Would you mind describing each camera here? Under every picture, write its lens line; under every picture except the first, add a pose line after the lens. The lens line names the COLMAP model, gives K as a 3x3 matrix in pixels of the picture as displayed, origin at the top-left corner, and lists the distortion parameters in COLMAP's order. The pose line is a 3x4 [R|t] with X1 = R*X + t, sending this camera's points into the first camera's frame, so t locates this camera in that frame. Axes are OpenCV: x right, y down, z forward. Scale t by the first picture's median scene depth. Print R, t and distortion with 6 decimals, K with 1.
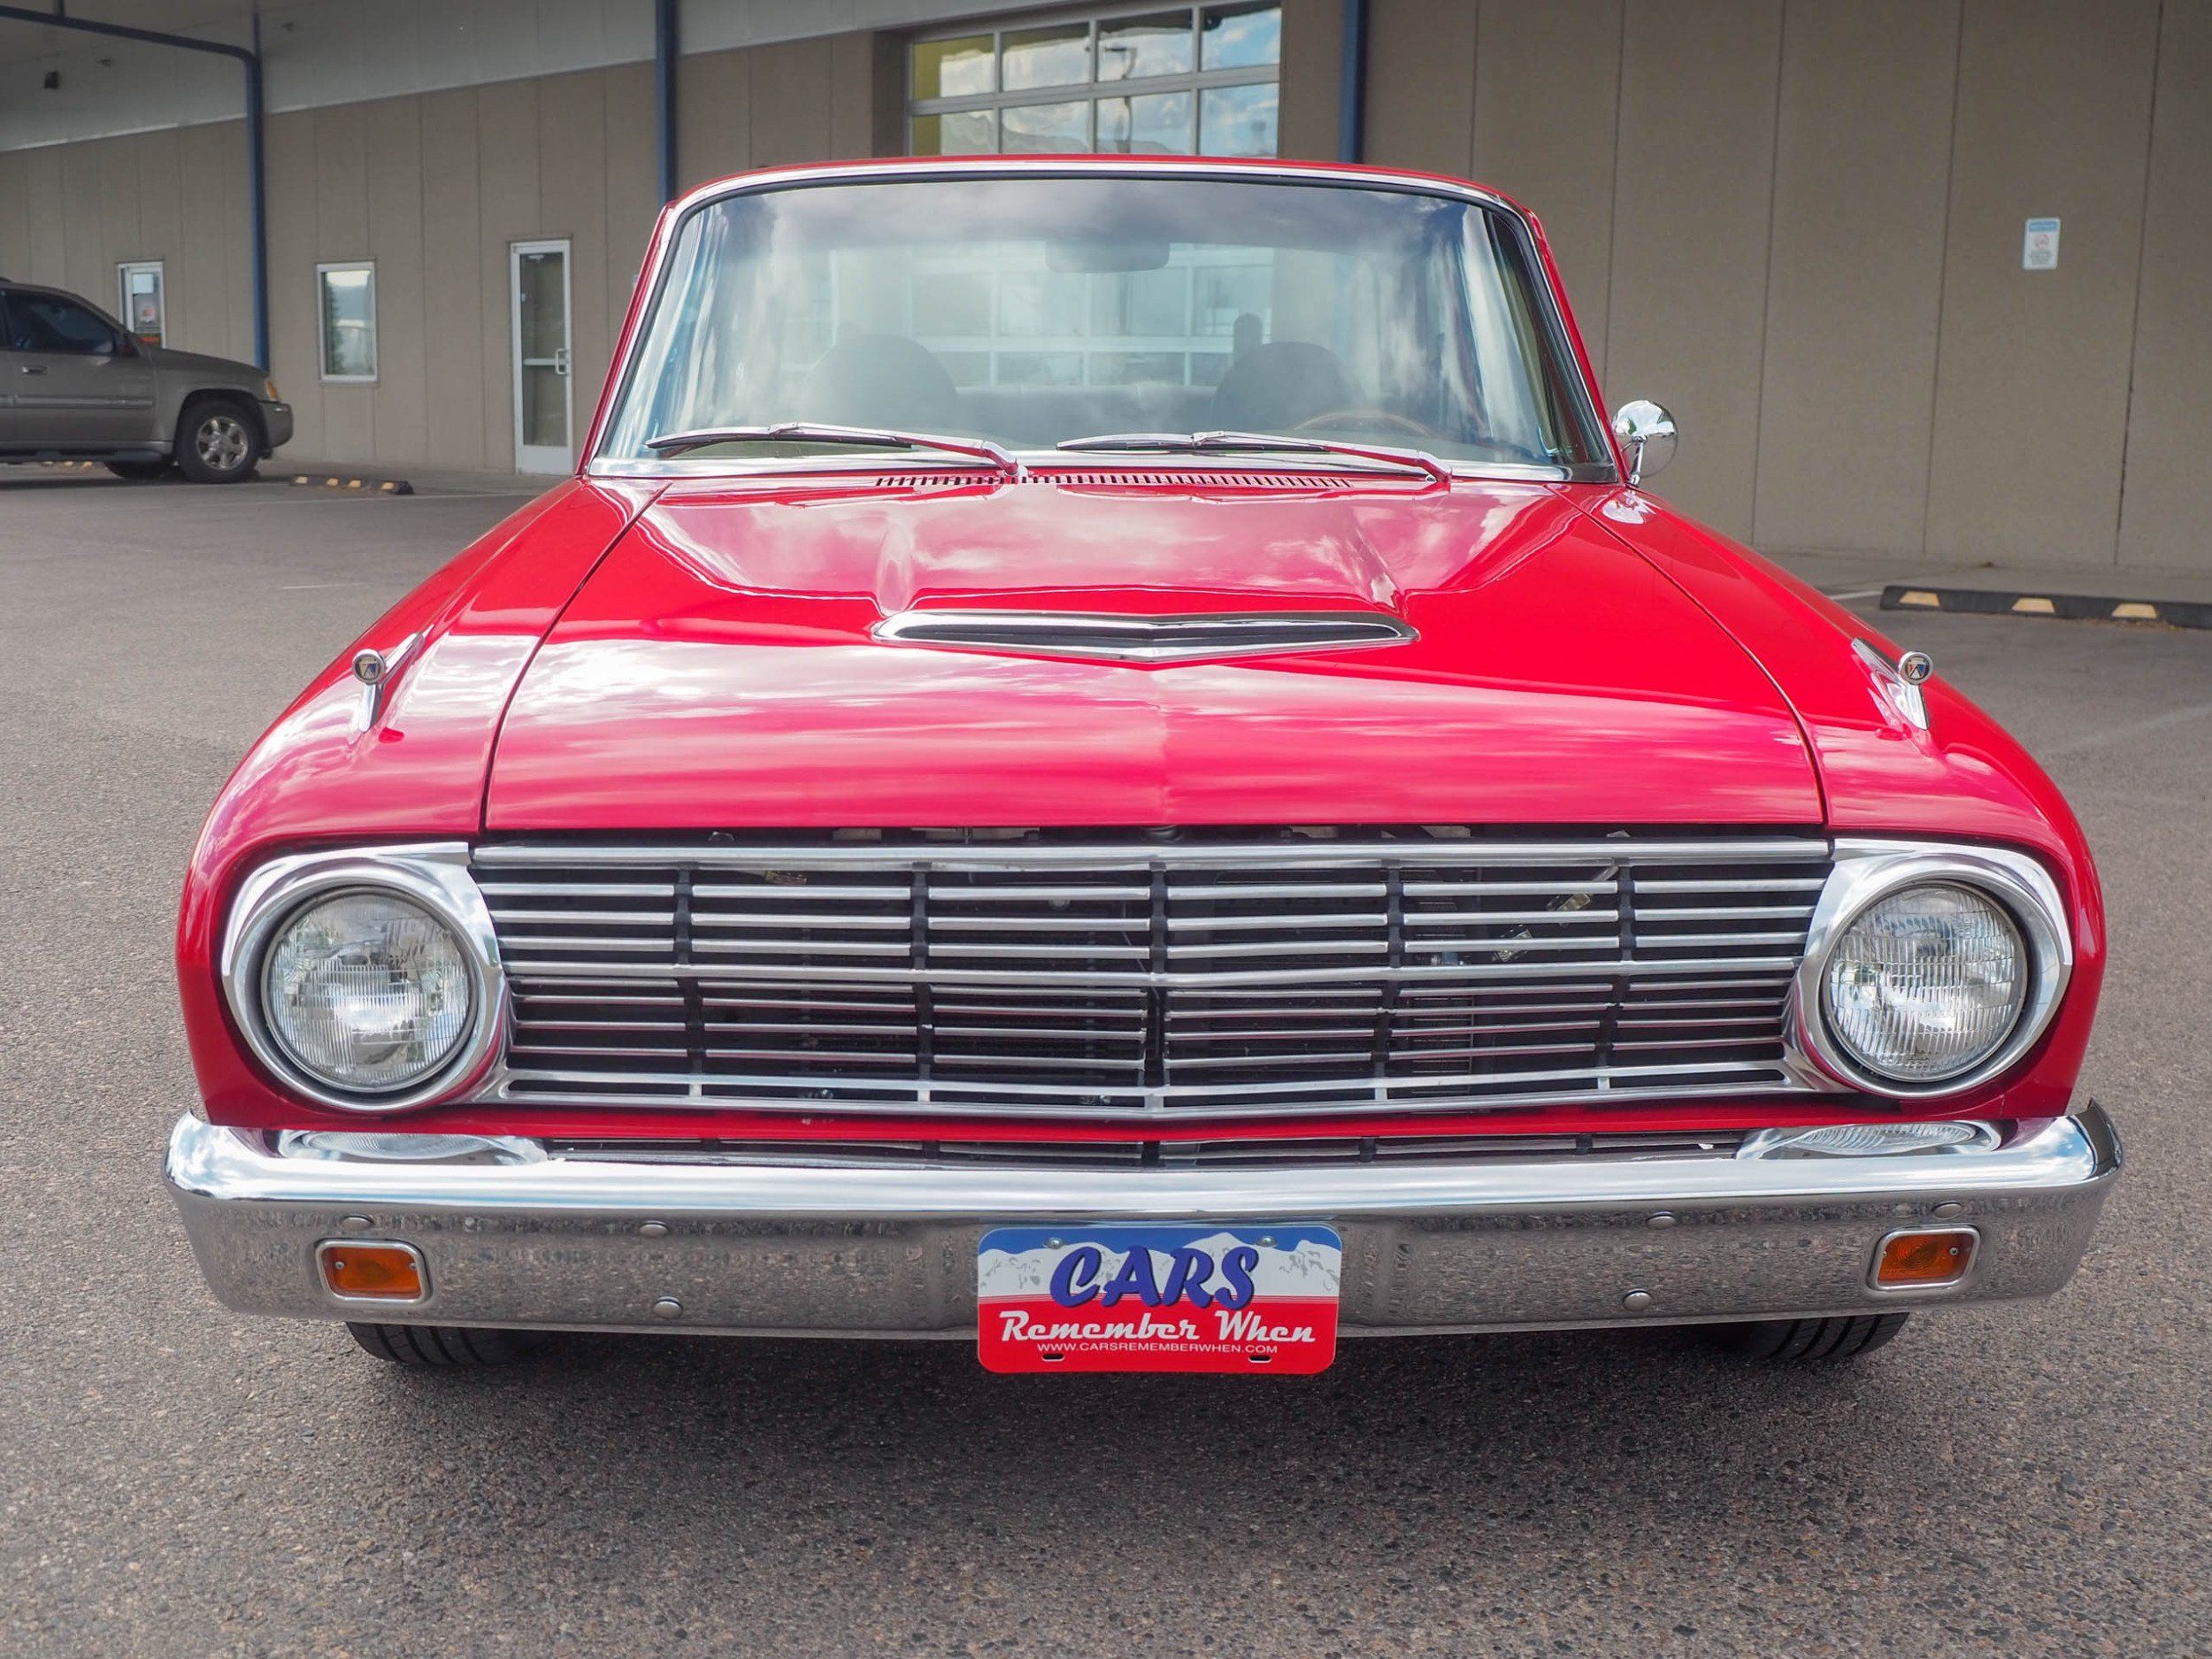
lens RADIAL K [[2479.1, 0, 1107.2], [0, 2479.1, 817.3], [0, 0, 1]] dist [-0.006033, 0.000000]
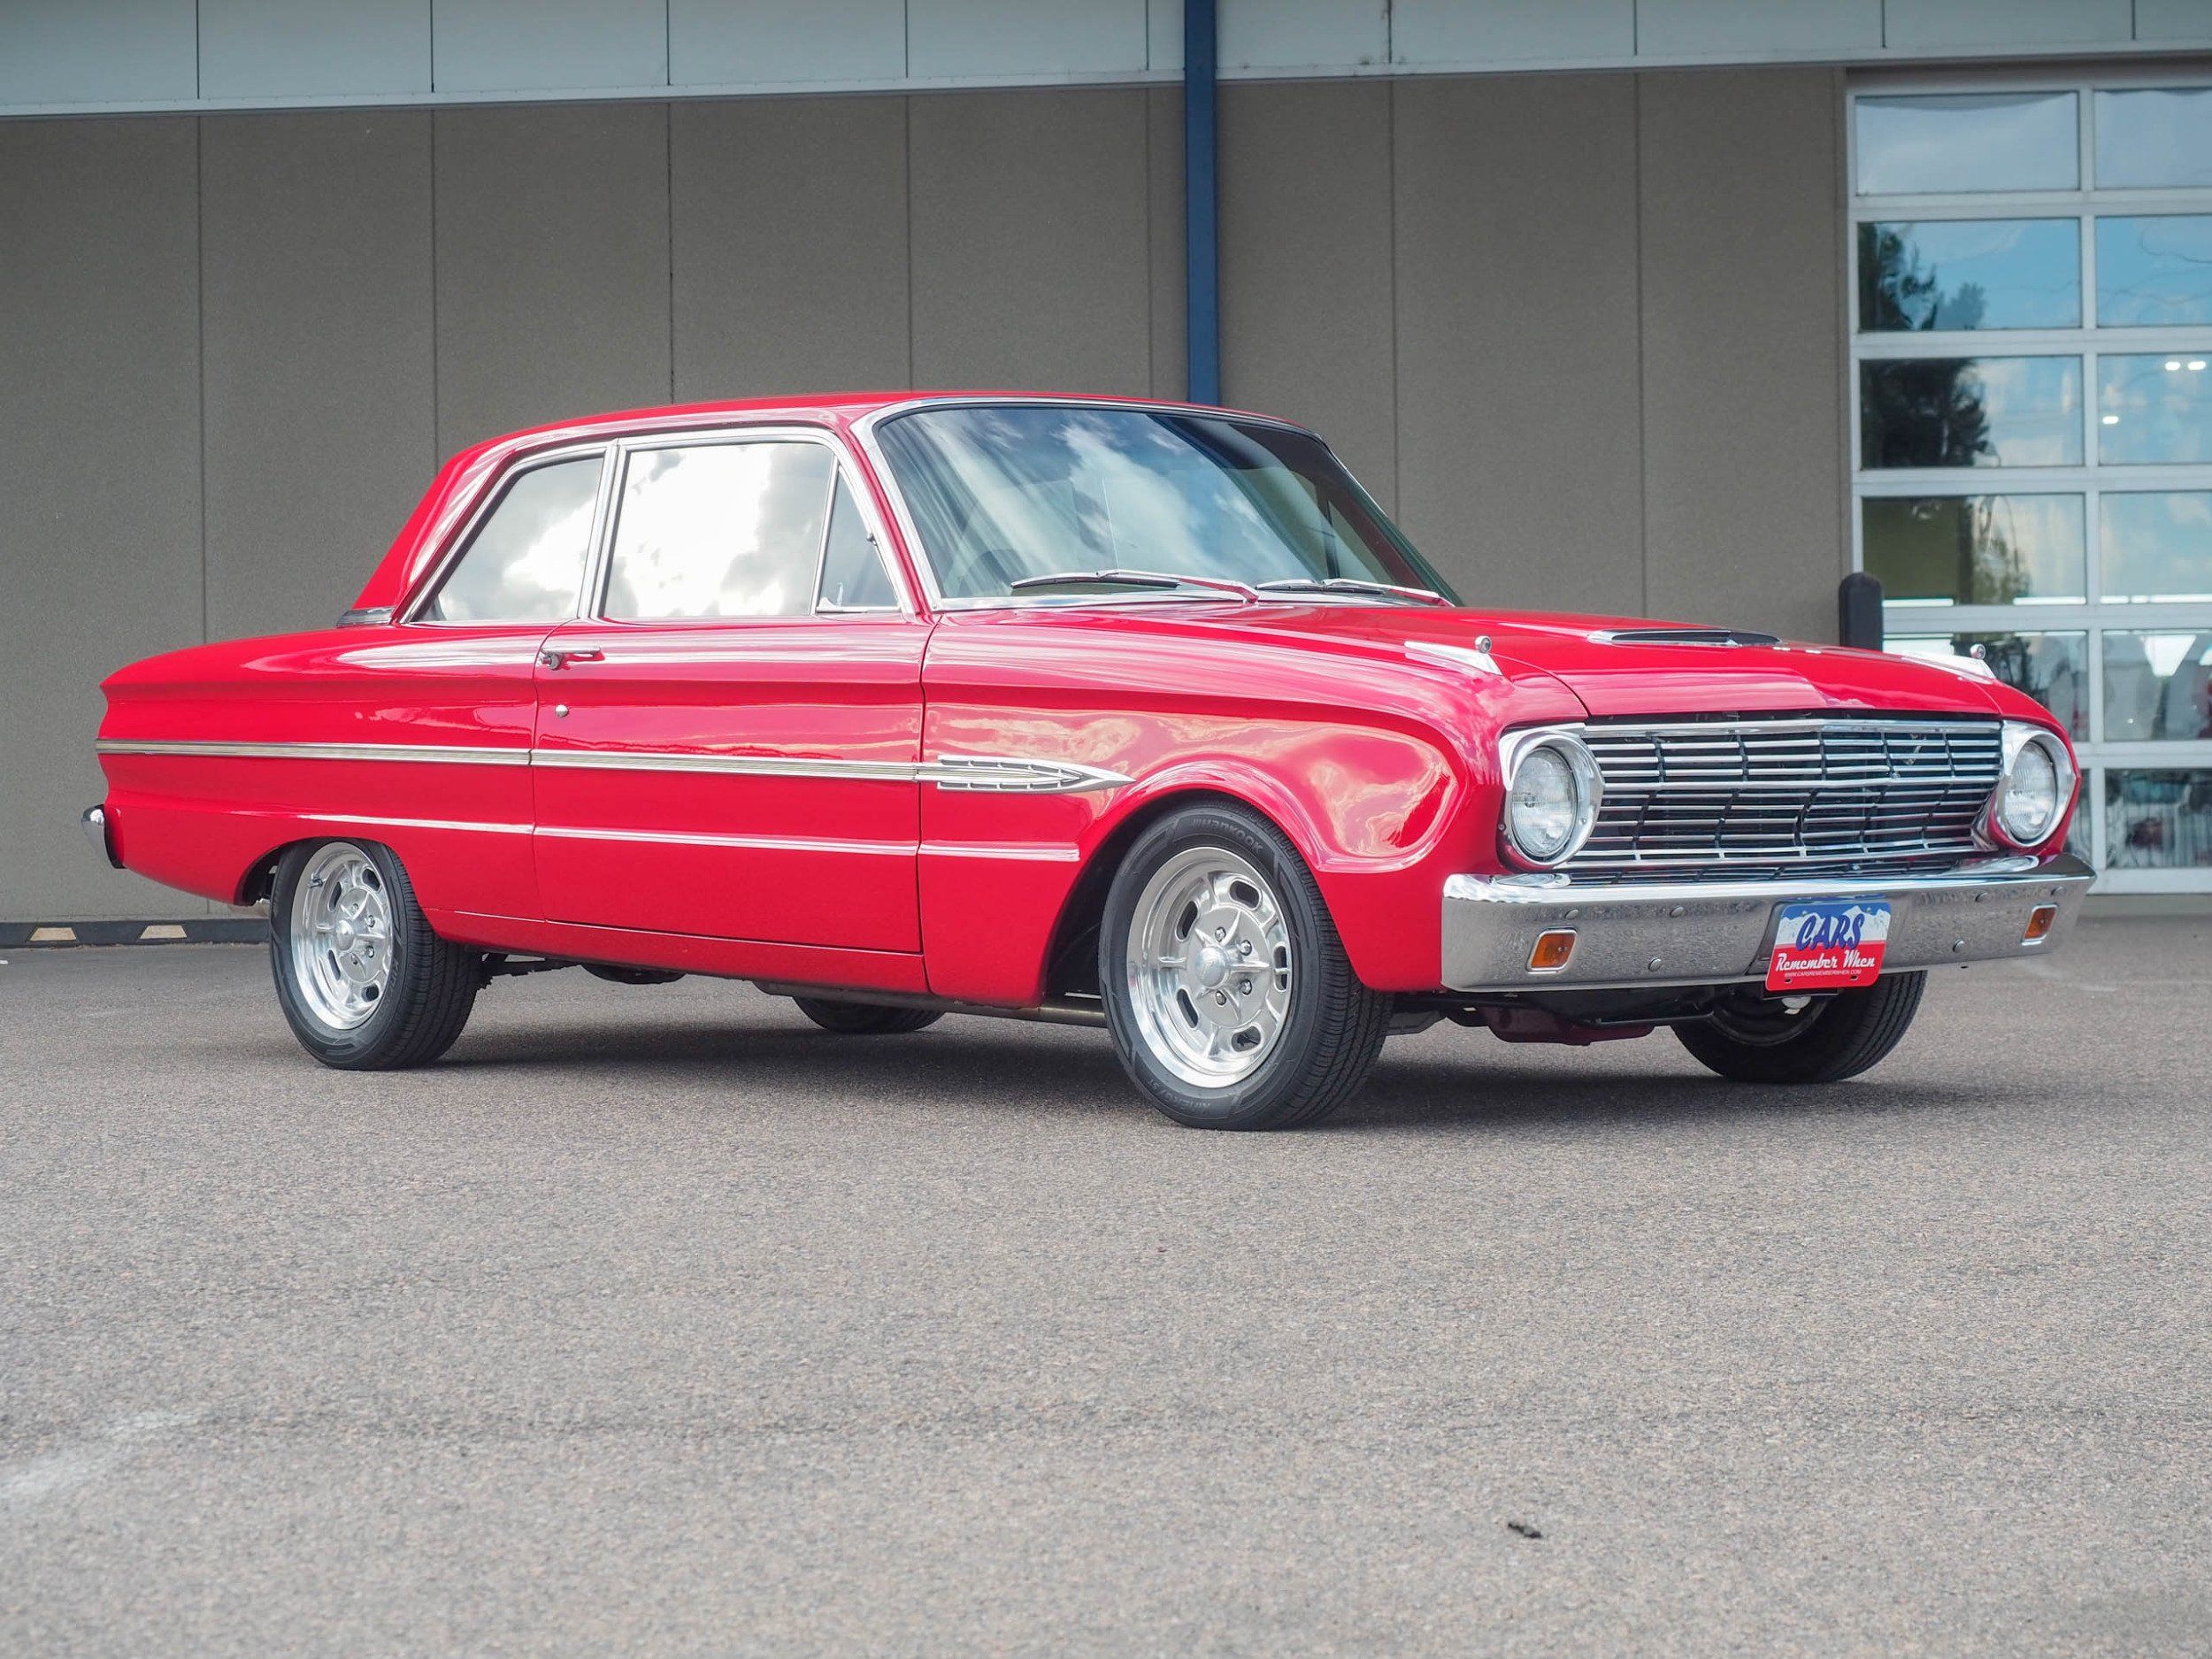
lens RADIAL K [[4396.4, 0, 1110.7], [0, 4396.4, 820.6], [0, 0, 1]] dist [0.007747, 0.000000]
pose [[0.754199, -0.020169, 0.656336, -2.773144], [0.134948, 0.982954, -0.124863, 0.461902], [-0.642630, 0.182743, 0.744064, -1.320492]]
